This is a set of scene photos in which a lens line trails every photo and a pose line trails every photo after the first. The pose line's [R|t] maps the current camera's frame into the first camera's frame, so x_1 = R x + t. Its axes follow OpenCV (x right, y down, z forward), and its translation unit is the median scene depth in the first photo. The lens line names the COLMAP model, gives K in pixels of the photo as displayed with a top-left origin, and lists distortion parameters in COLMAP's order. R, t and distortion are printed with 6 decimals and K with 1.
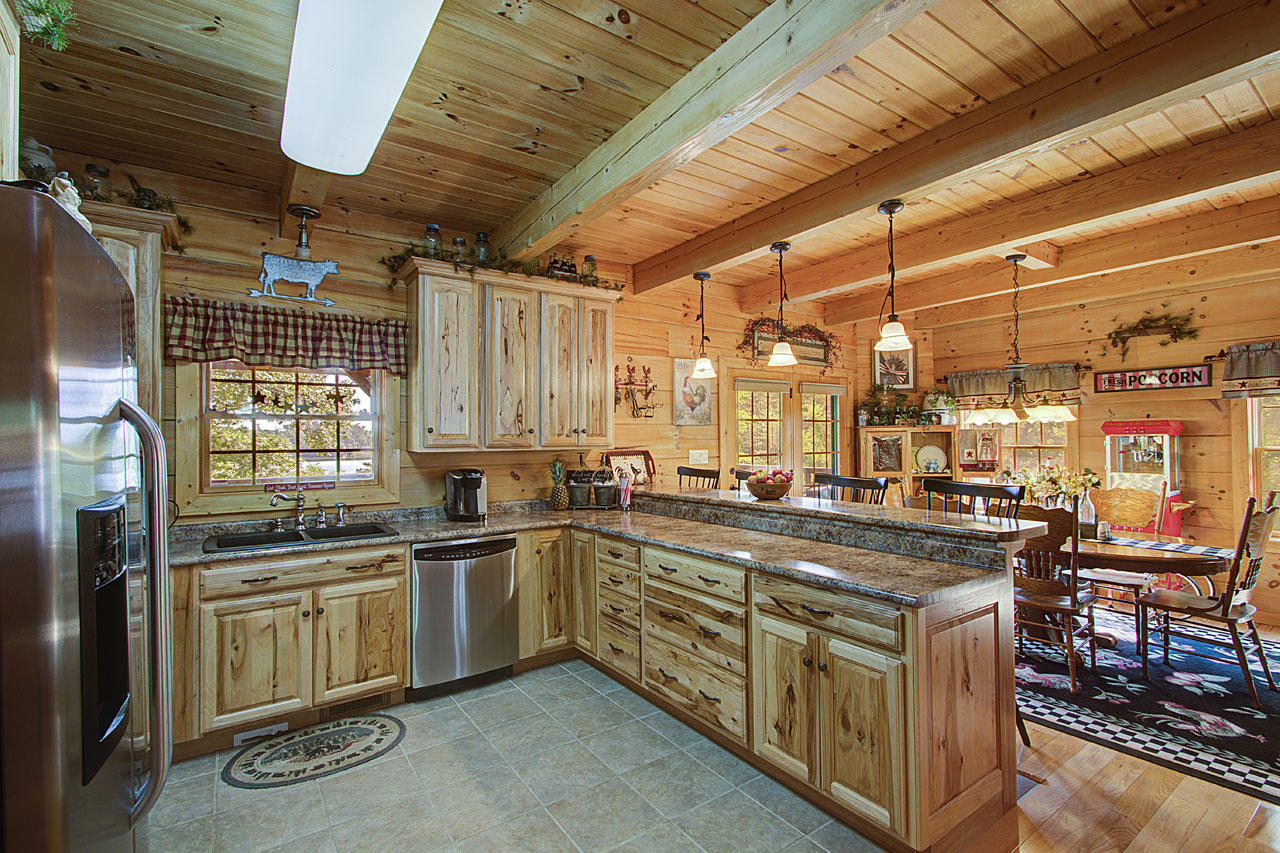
lens RADIAL K [[570.6, 0, 638.9], [0, 570.6, 429.8], [0, 0, 1]] dist [0.000442, 0.000191]
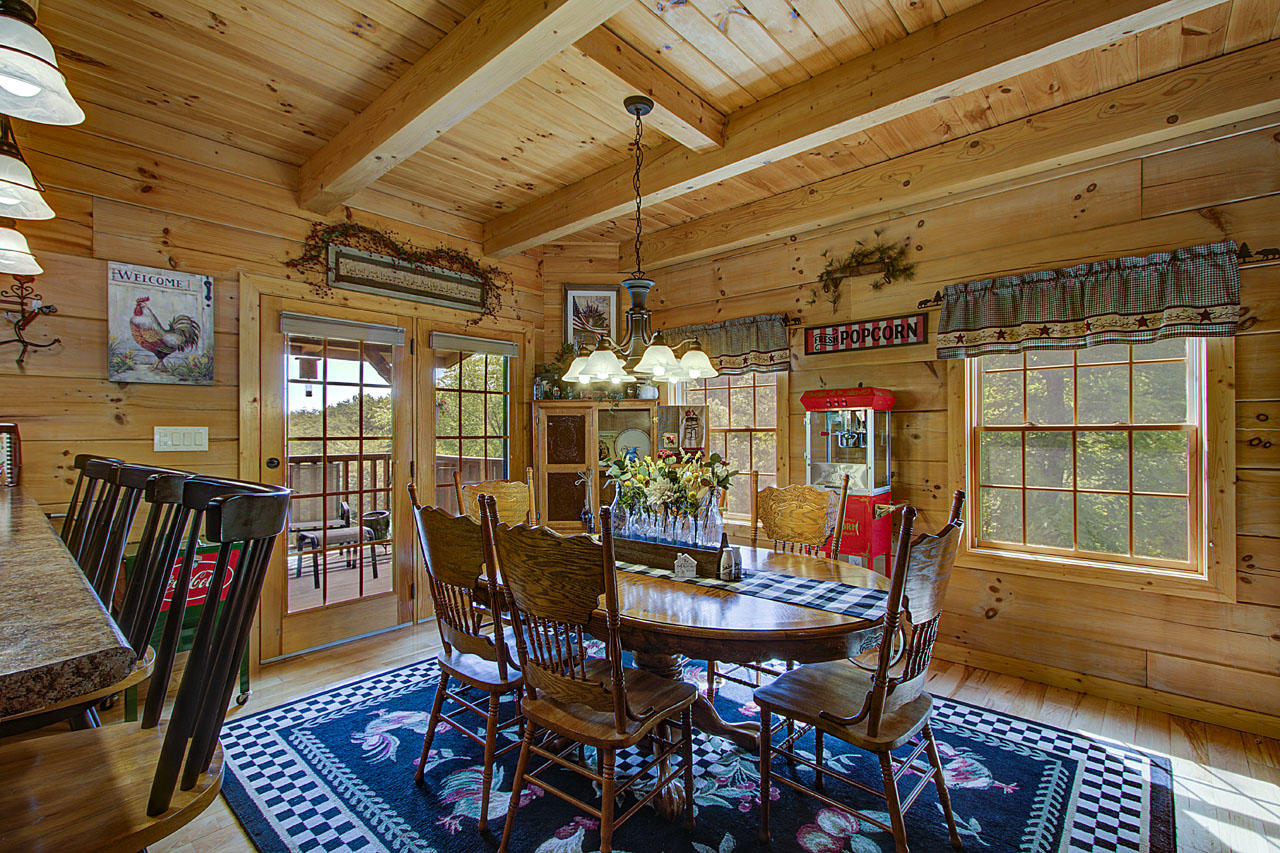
lens RADIAL K [[576.5, 0, 633.4], [0, 576.5, 427.7], [0, 0, 1]] dist [-0.002179, 0.000682]
pose [[0.973762, 0.007697, 0.227440, 0.431267], [-0.009136, 0.999944, 0.005278, 0.028801], [-0.227387, -0.007218, 0.973778, 0.336901]]
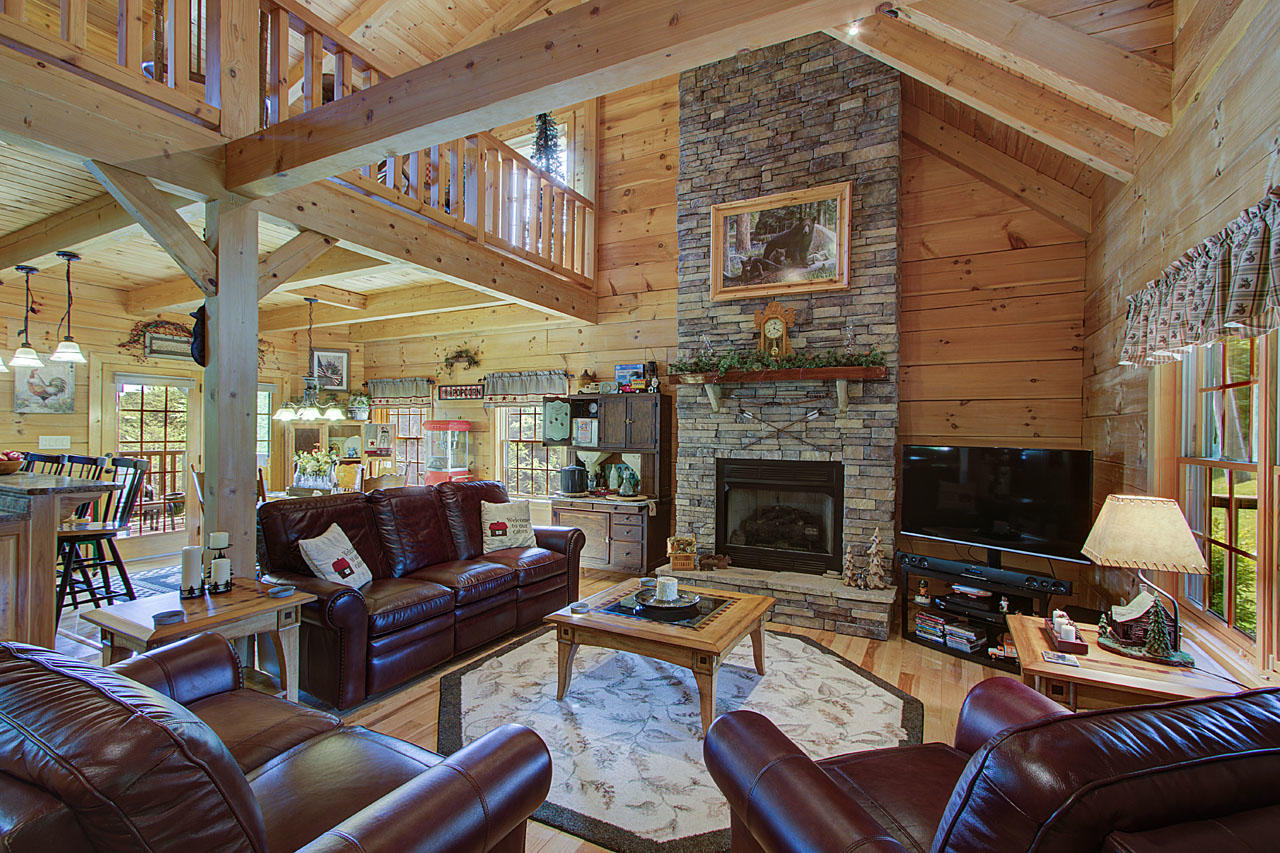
lens RADIAL K [[576.5, 0, 633.4], [0, 576.5, 427.7], [0, 0, 1]] dist [-0.002179, 0.000682]
pose [[0.888626, 0.021984, 0.458105, 0.602217], [-0.025119, 0.999684, 0.000751, -0.010307], [-0.457944, -0.012175, 0.888898, -0.501865]]
